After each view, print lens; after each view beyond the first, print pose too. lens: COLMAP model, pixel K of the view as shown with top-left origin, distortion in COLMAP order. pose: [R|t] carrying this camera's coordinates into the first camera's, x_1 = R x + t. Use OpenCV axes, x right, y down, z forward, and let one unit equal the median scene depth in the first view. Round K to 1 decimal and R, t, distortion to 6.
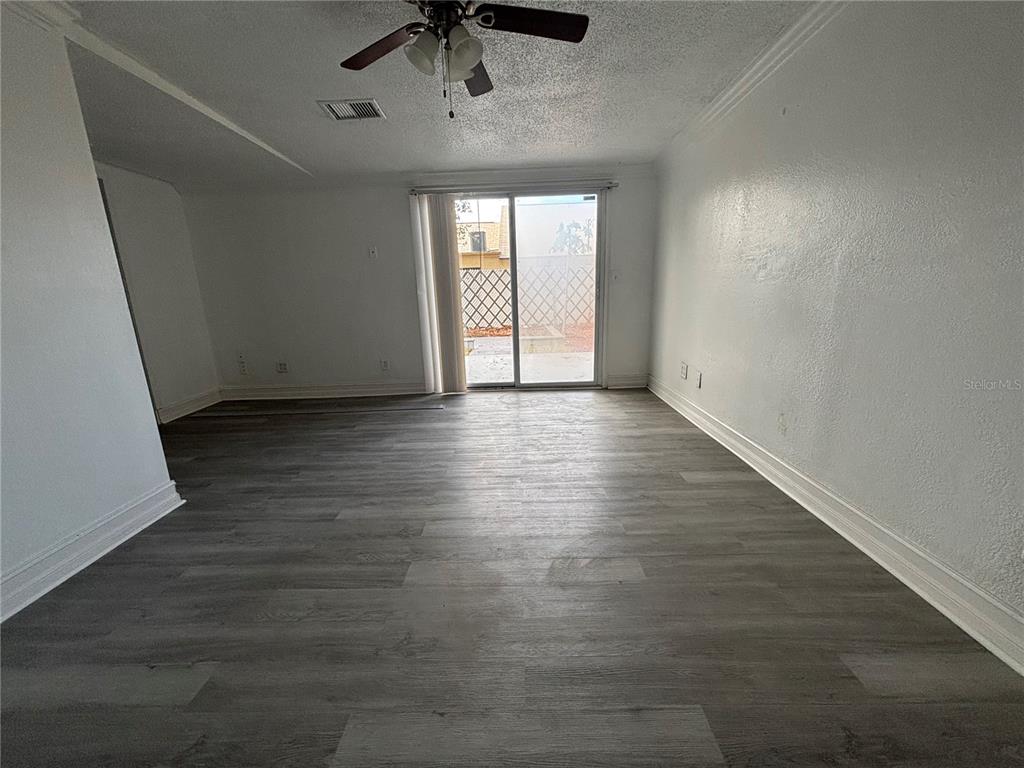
lens RADIAL K [[410.0, 0, 512.7], [0, 410.0, 381.6], [0, 0, 1]] dist [0.000369, 0.000527]
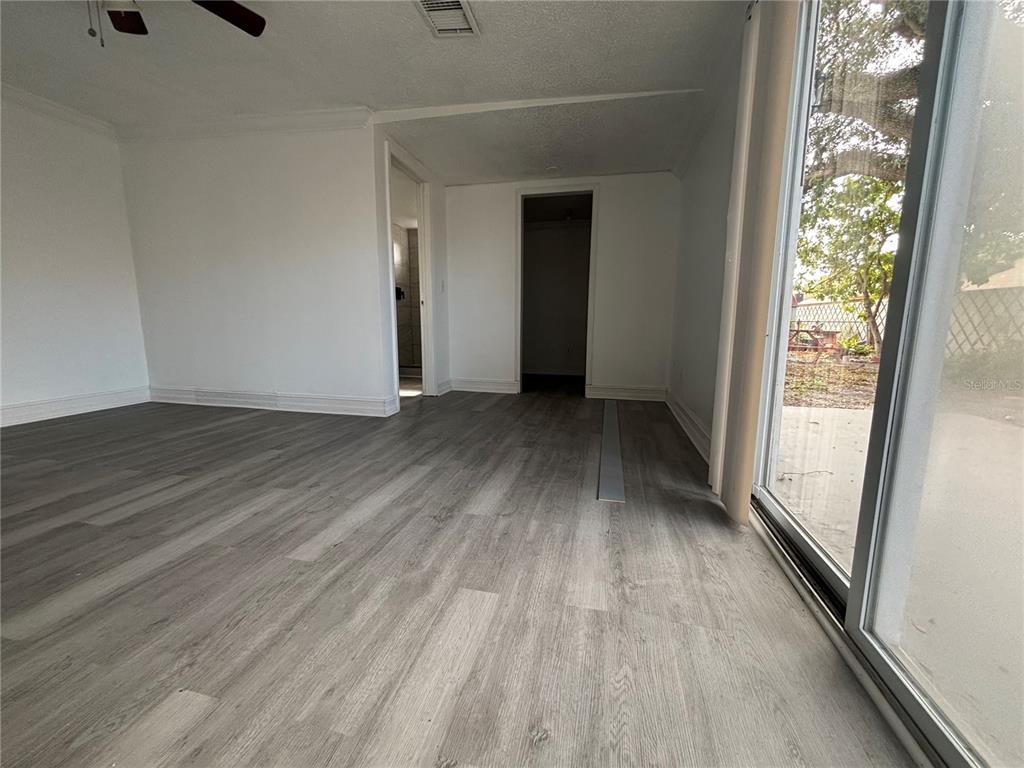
lens RADIAL K [[410.0, 0, 512.7], [0, 410.0, 381.6], [0, 0, 1]] dist [0.000369, 0.000527]
pose [[-0.214884, 0.175121, -0.960811, 0.385597], [-0.217821, 0.950419, 0.221942, -0.199052], [0.952040, 0.256976, -0.166085, 1.282892]]
